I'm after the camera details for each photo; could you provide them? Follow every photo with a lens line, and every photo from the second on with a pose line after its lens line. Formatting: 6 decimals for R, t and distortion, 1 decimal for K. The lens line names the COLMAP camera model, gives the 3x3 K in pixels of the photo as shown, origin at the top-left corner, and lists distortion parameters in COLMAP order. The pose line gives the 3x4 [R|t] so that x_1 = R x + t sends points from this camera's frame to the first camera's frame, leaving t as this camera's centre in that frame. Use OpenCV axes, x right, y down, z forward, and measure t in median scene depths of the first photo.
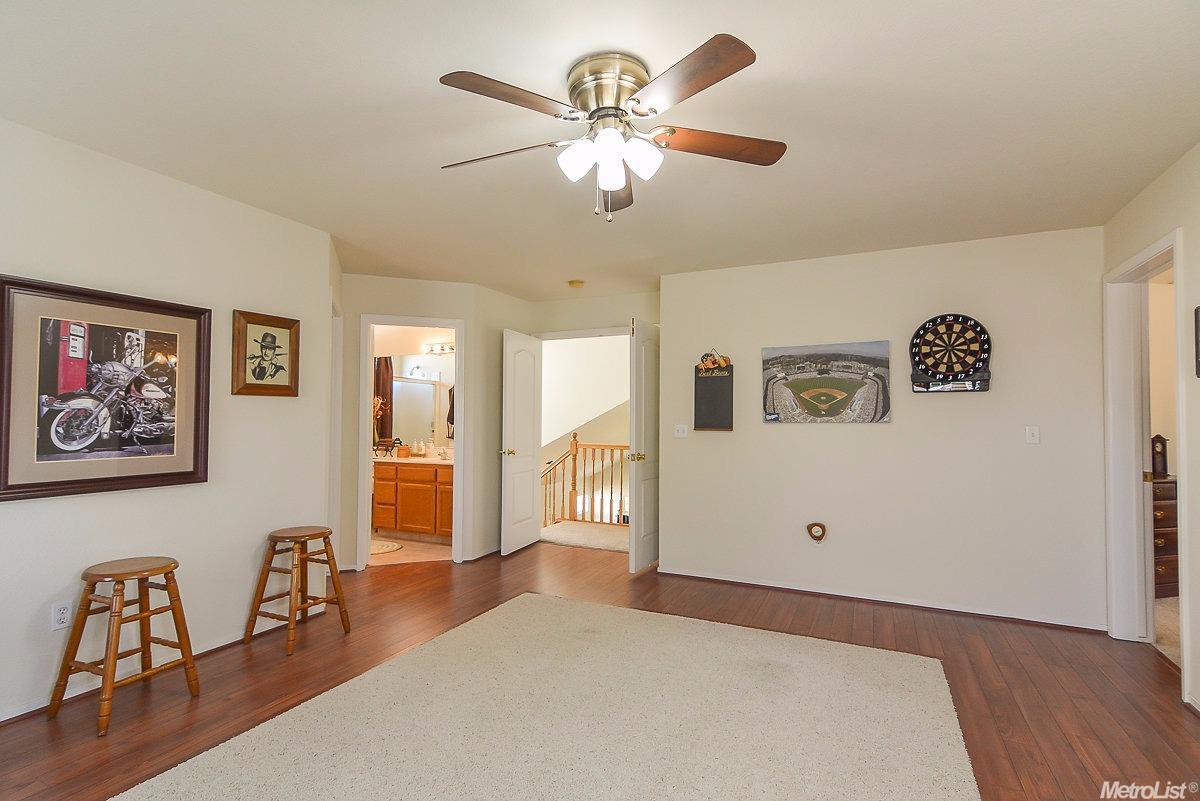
lens RADIAL K [[567.3, 0, 595.8], [0, 567.3, 405.3], [0, 0, 1]] dist [0.023657, -0.009596]
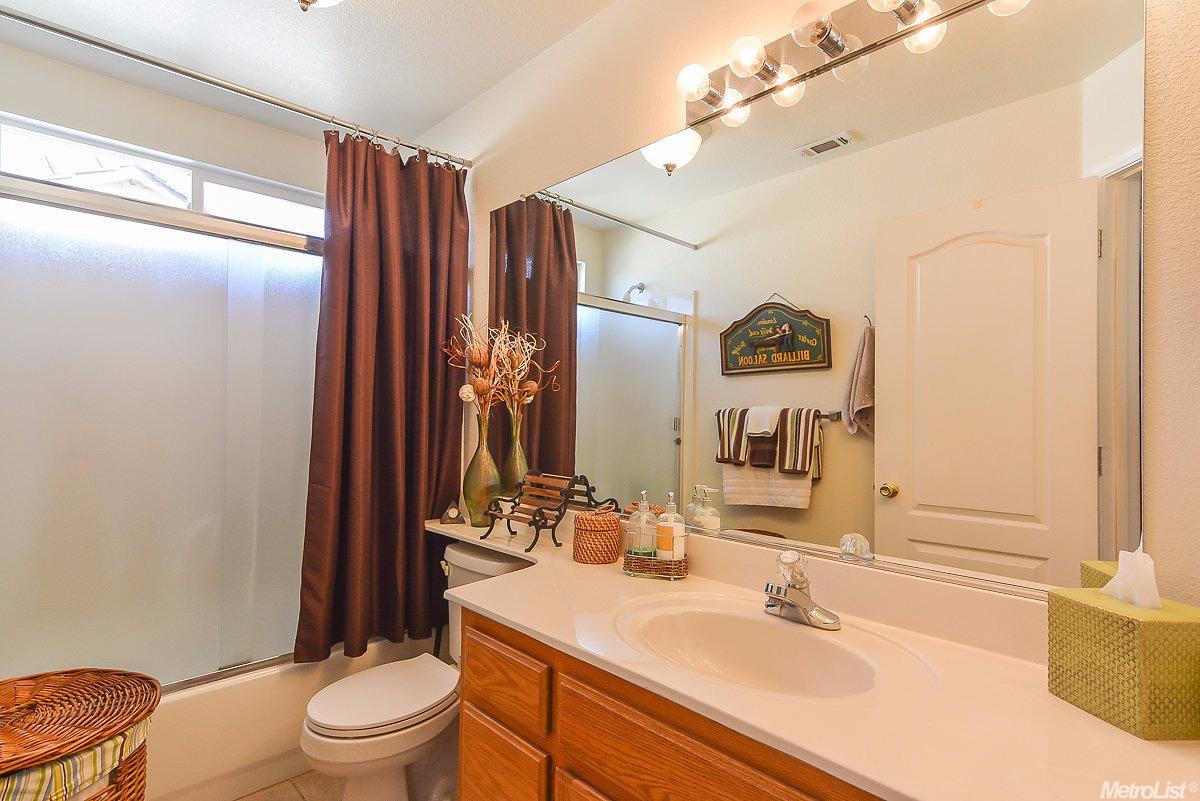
lens RADIAL K [[600.8, 0, 590.8], [0, 600.8, 407.2], [0, 0, 1]] dist [0.024858, -0.001424]
pose [[0.930780, -0.000023, -0.365580, -0.376801], [0.003326, 0.999959, 0.008405, 0.035904], [0.365564, -0.009039, 0.930742, 1.162504]]
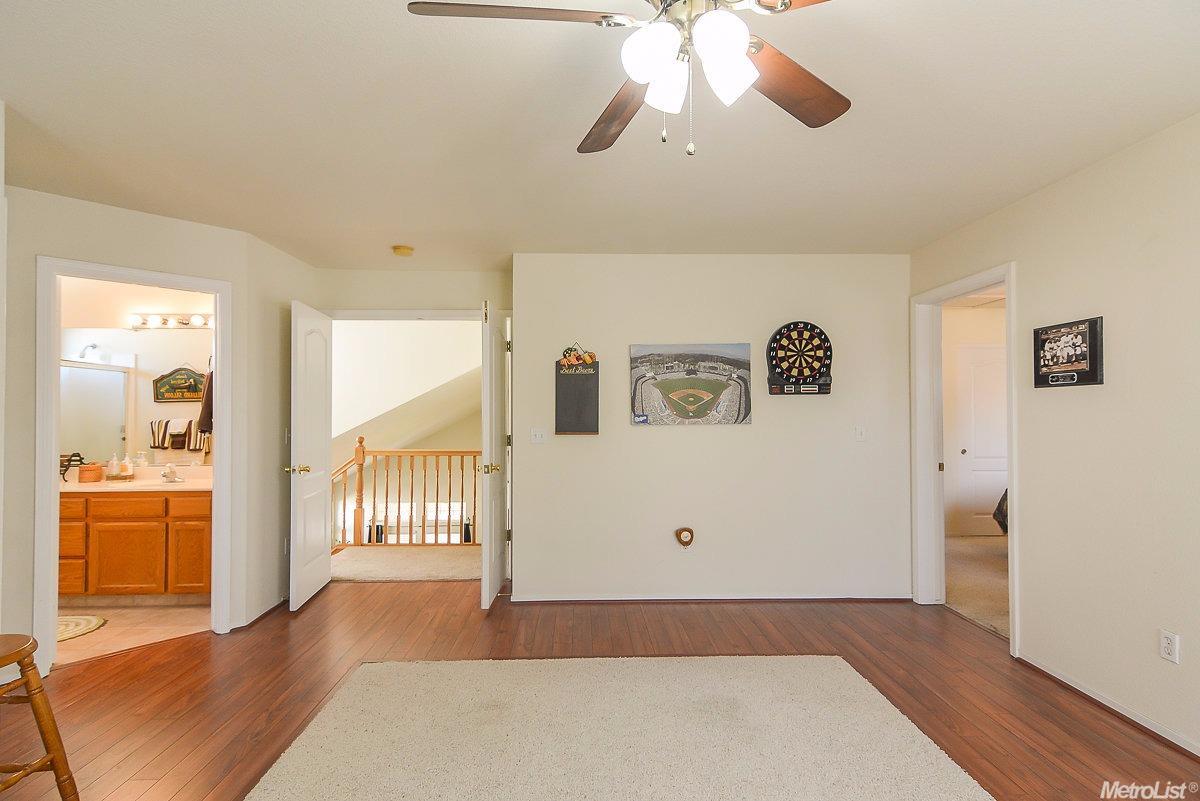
lens RADIAL K [[567.3, 0, 595.8], [0, 567.3, 405.3], [0, 0, 1]] dist [0.023657, -0.009596]
pose [[0.888665, -0.001986, 0.458552, -0.186108], [-0.004204, 0.999913, 0.012478, -0.013386], [-0.458537, -0.013016, 0.888580, 0.206884]]
